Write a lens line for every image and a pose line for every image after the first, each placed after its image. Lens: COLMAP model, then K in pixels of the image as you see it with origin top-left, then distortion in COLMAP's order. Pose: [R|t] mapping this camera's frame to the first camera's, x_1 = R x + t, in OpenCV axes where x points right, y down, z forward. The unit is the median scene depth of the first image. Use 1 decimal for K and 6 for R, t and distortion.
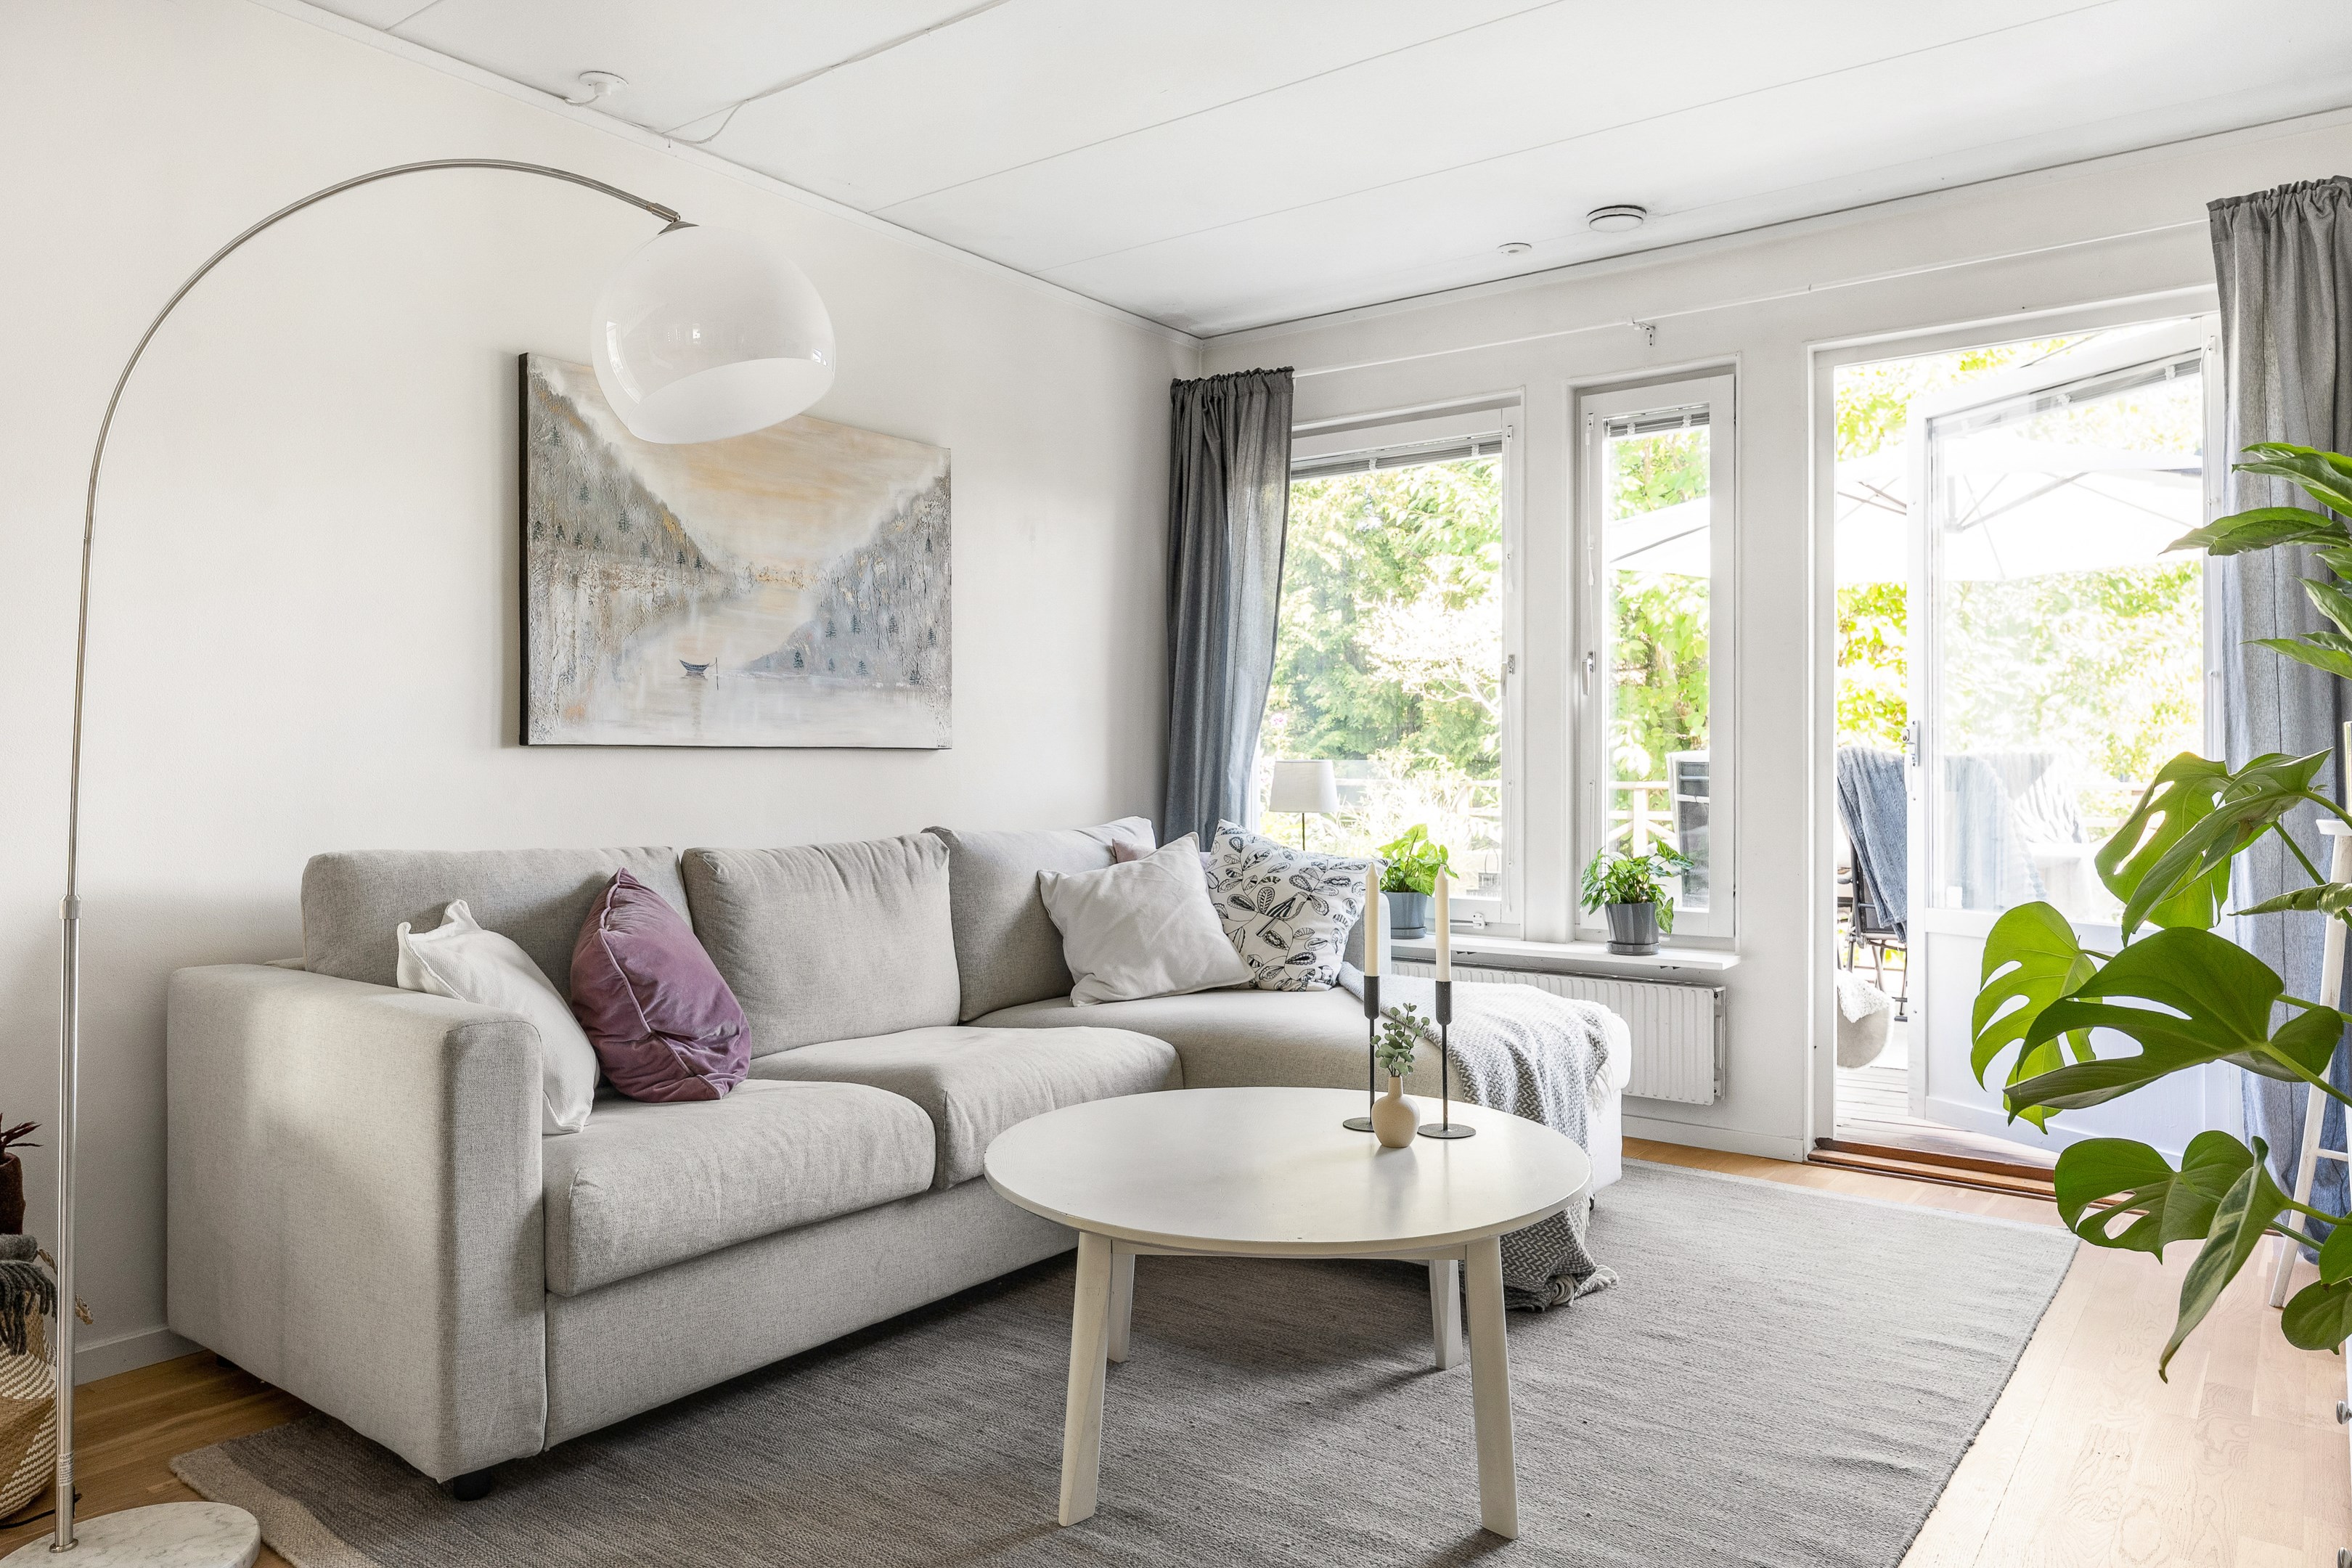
lens RADIAL K [[1575.5, 0, 1154.0], [0, 1575.5, 768.2], [0, 0, 1]] dist [-0.003582, 0.001422]
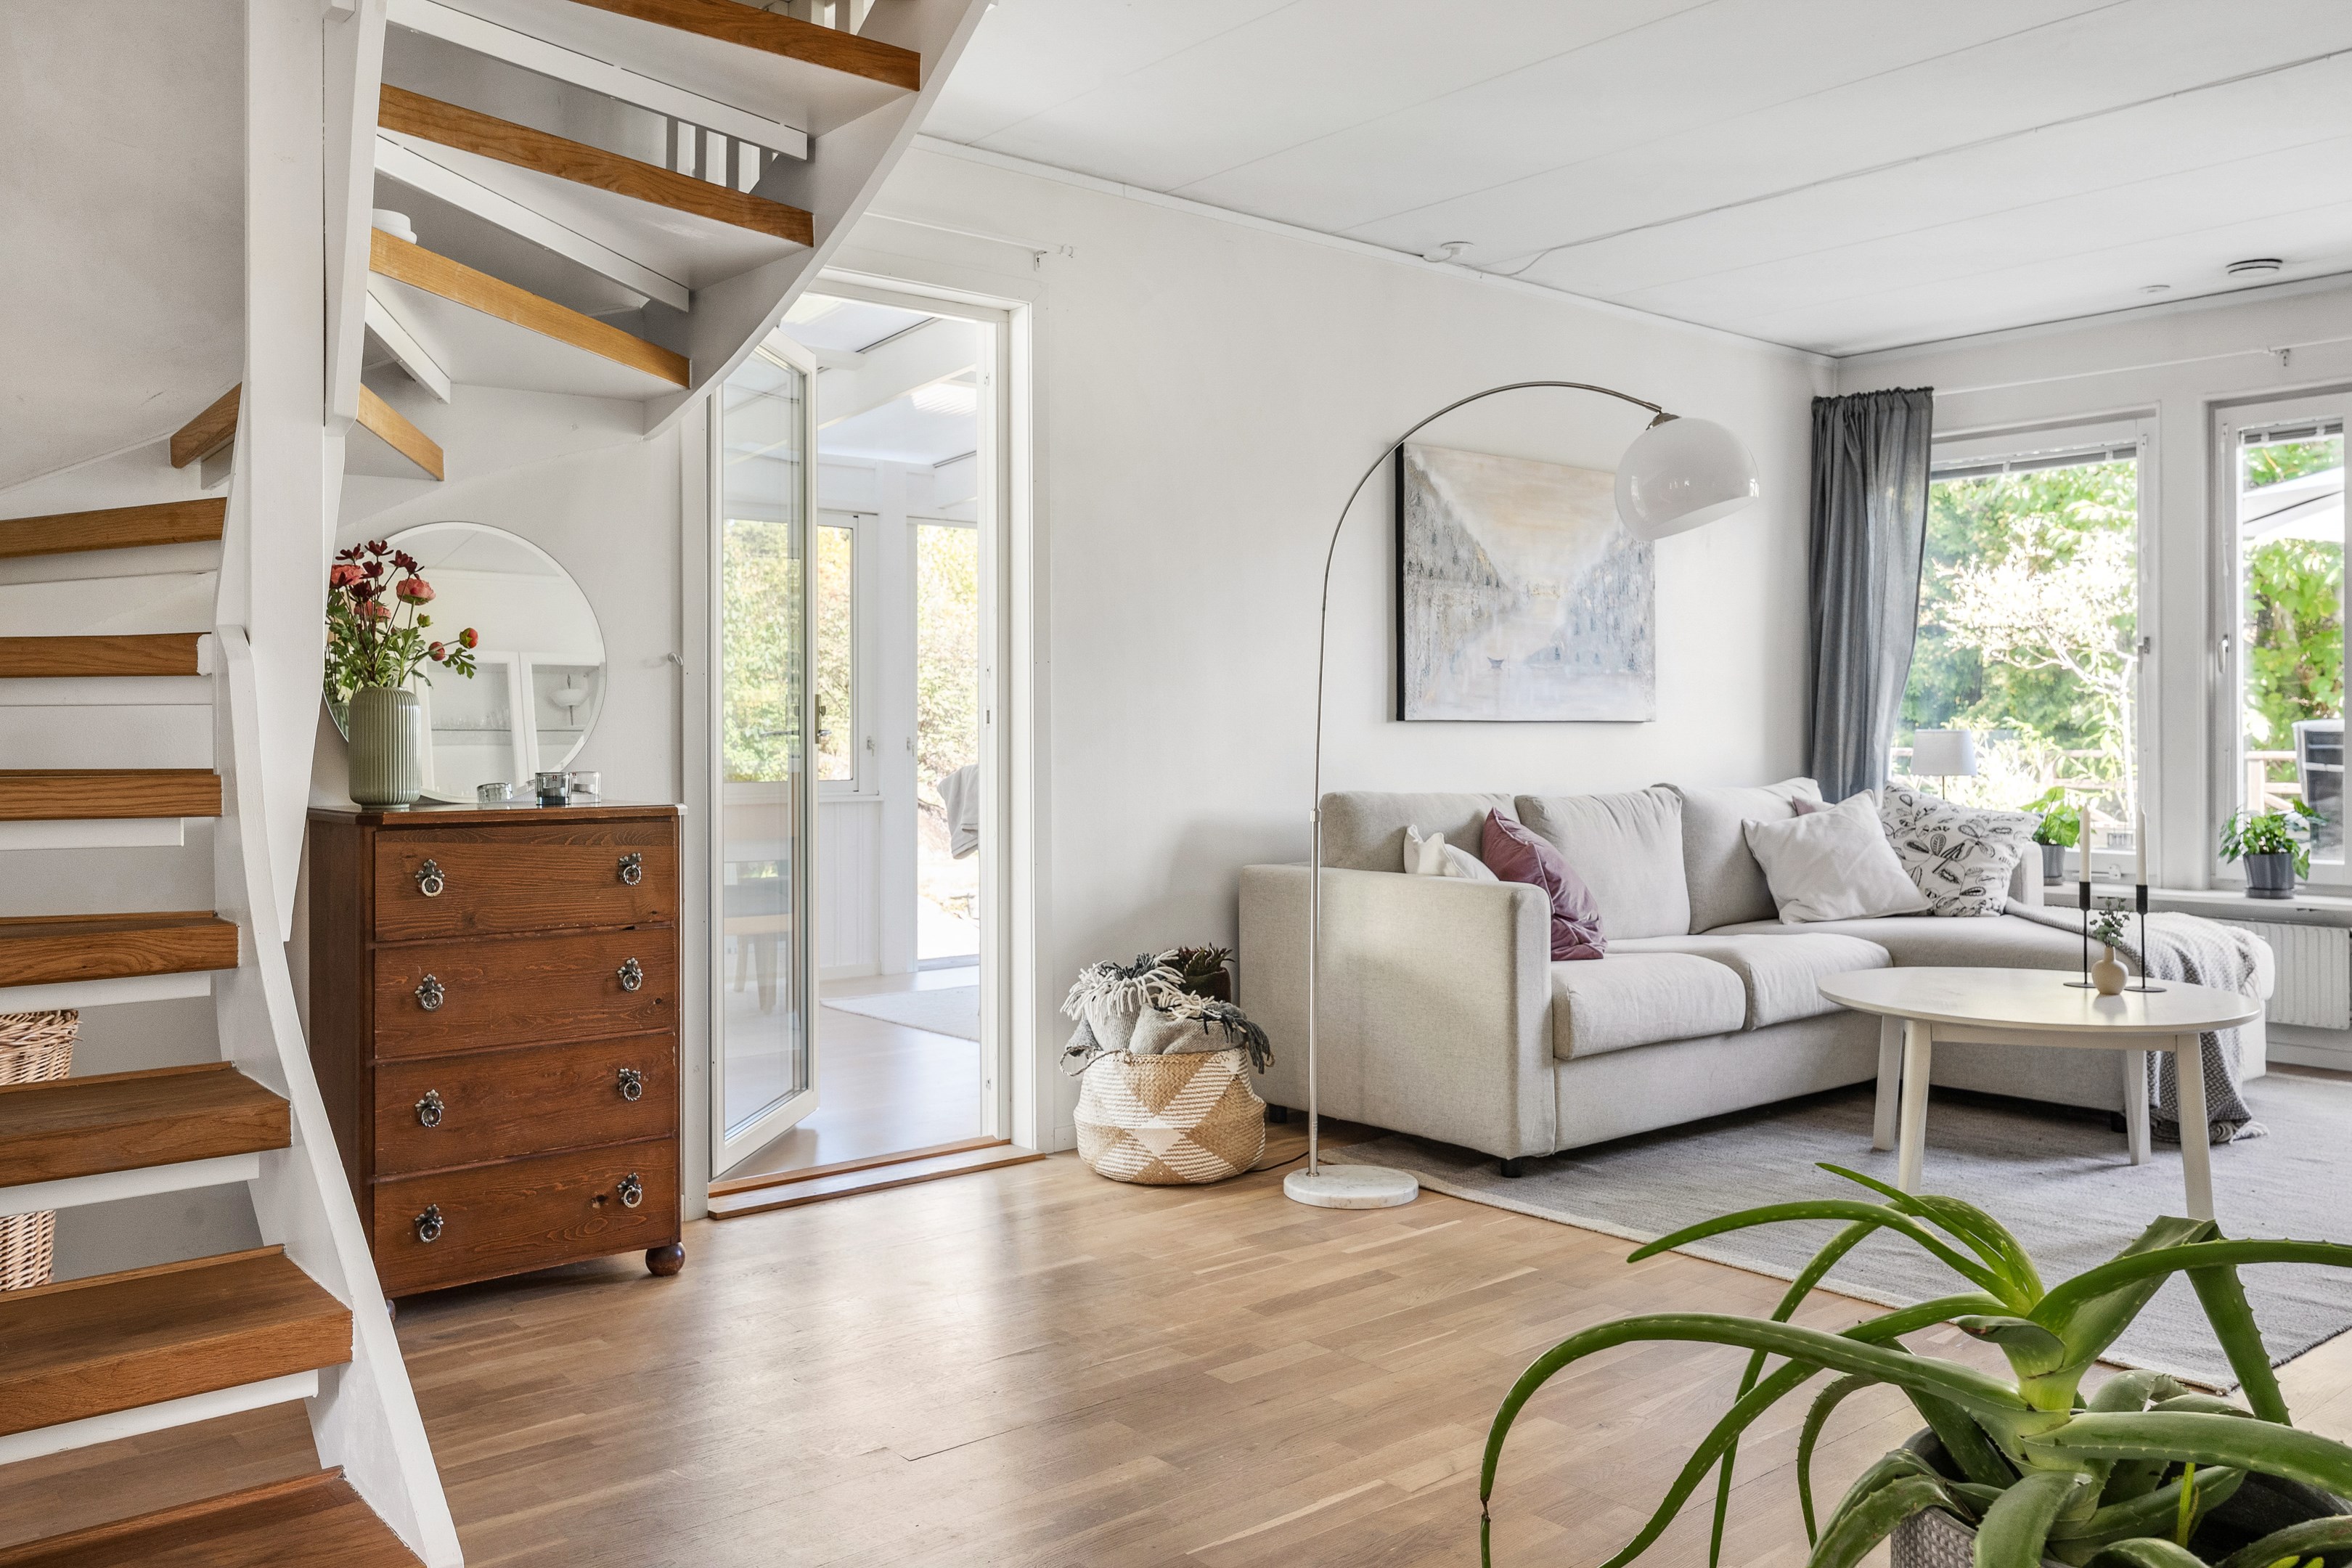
lens RADIAL K [[1864.1, 0, 1148.7], [0, 1864.1, 726.5], [0, 0, 1]] dist [0.009438, -0.005231]
pose [[0.974615, -0.001653, -0.223883, -0.201810], [0.000226, 0.999979, -0.006401, 0.000872], [0.223889, 0.006188, 0.974595, -0.551408]]
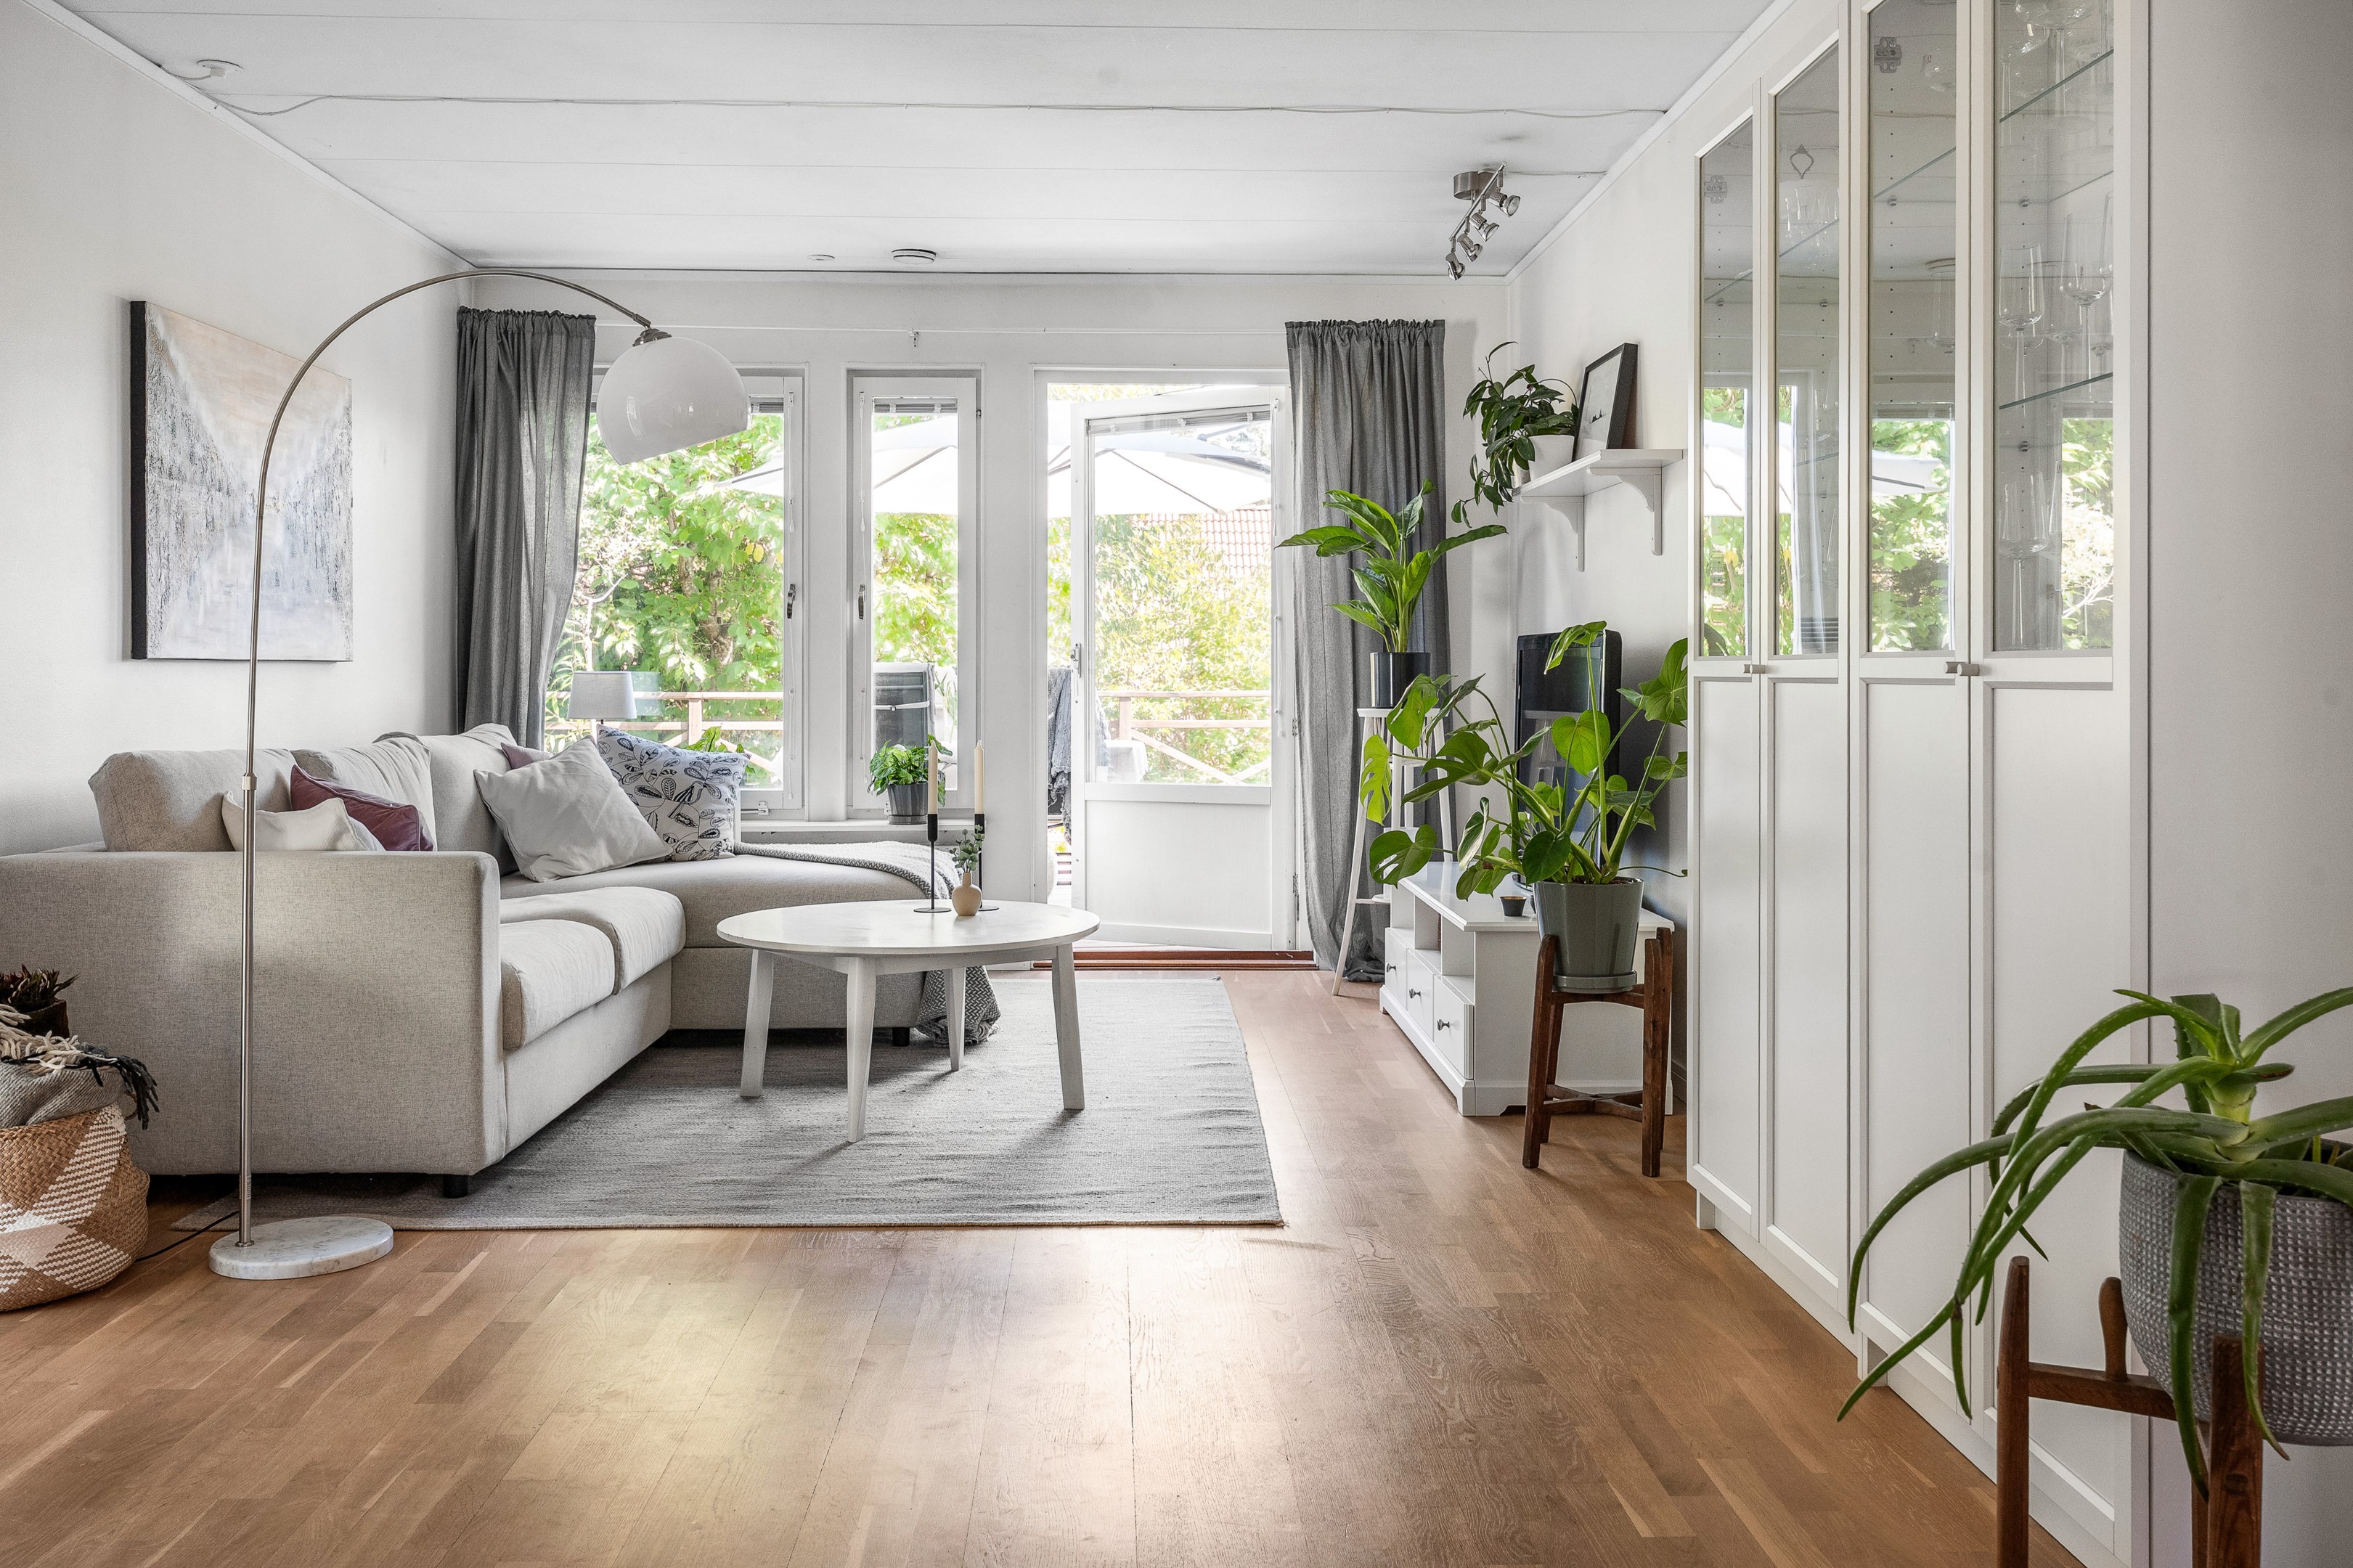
lens RADIAL K [[2021.3, 0, 1210.9], [0, 2021.3, 675.1], [0, 0, 1]] dist [0.016532, -0.001660]
pose [[0.776031, 0.000667, 0.630695, -0.582373], [-0.000187, 1.000000, -0.000828, -0.001977], [-0.630695, 0.000525, 0.776031, -0.461679]]
